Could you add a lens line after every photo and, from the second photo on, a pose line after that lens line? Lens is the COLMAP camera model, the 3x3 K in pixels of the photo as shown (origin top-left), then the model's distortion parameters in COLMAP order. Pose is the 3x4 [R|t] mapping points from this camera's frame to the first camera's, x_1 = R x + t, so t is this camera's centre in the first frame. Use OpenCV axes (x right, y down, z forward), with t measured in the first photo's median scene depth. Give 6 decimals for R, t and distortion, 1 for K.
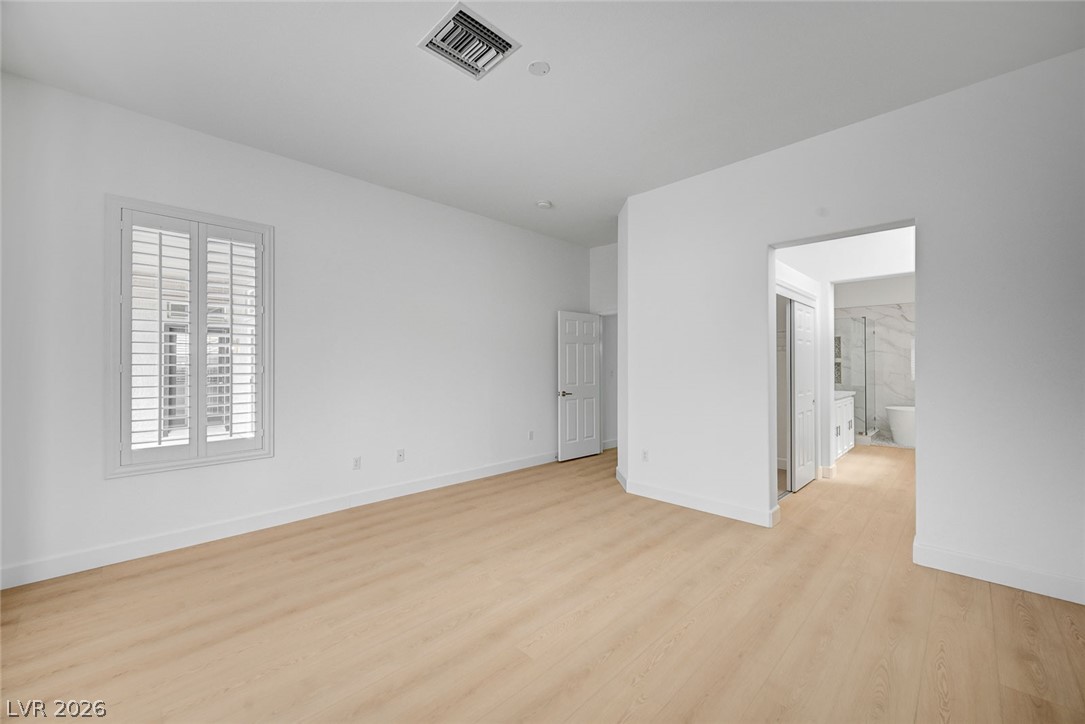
lens RADIAL K [[436.4, 0, 547.5], [0, 436.4, 359.9], [0, 0, 1]] dist [0.002456, 0.000080]
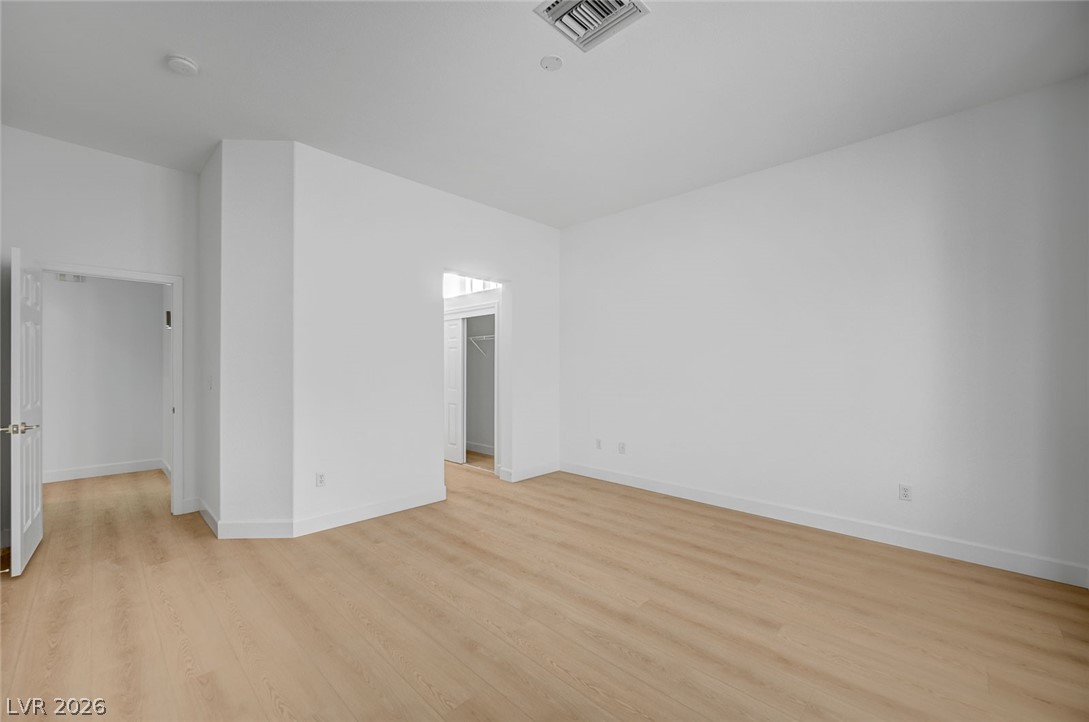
lens RADIAL K [[432.7, 0, 546.5], [0, 432.7, 368.4], [0, 0, 1]] dist [0.000276, 0.000761]
pose [[-0.019249, -0.000843, 0.999814, -0.839510], [-0.015446, 0.999881, 0.000545, 0.010170], [-0.999695, -0.015433, -0.019260, 0.869479]]
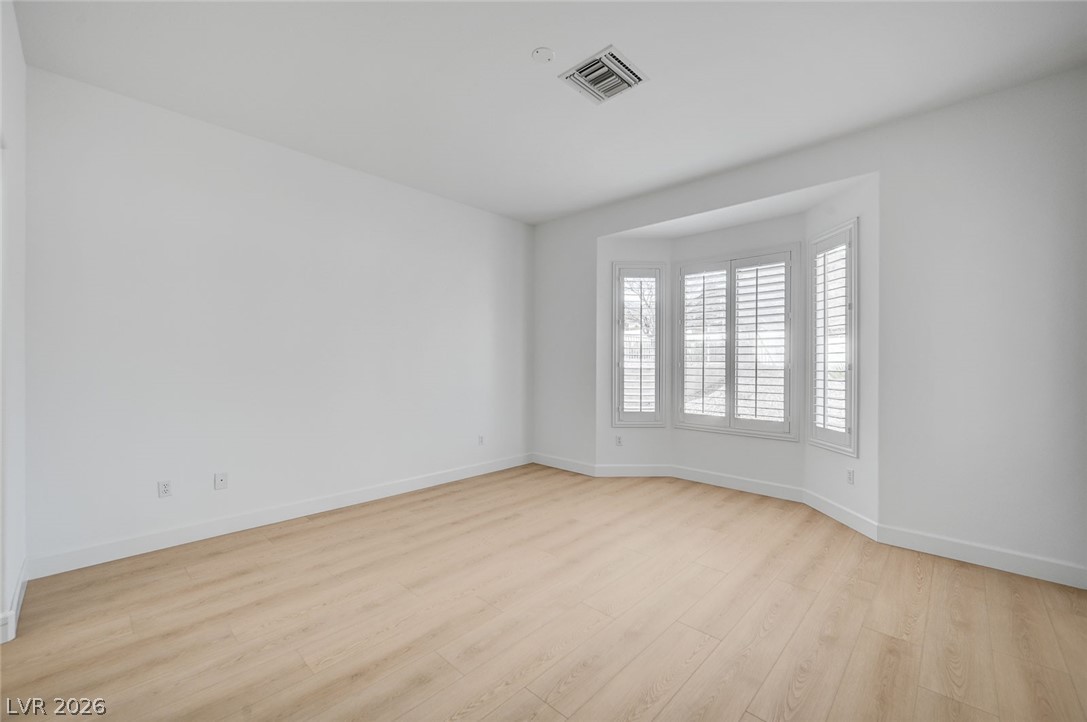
lens RADIAL K [[431.9, 0, 550.1], [0, 431.9, 361.6], [0, 0, 1]] dist [0.000276, 0.000761]
pose [[-0.999664, -0.001203, -0.025890, -0.011226], [-0.000797, 0.999877, -0.015691, 0.024794], [0.025905, -0.015665, -0.999542, 1.655565]]
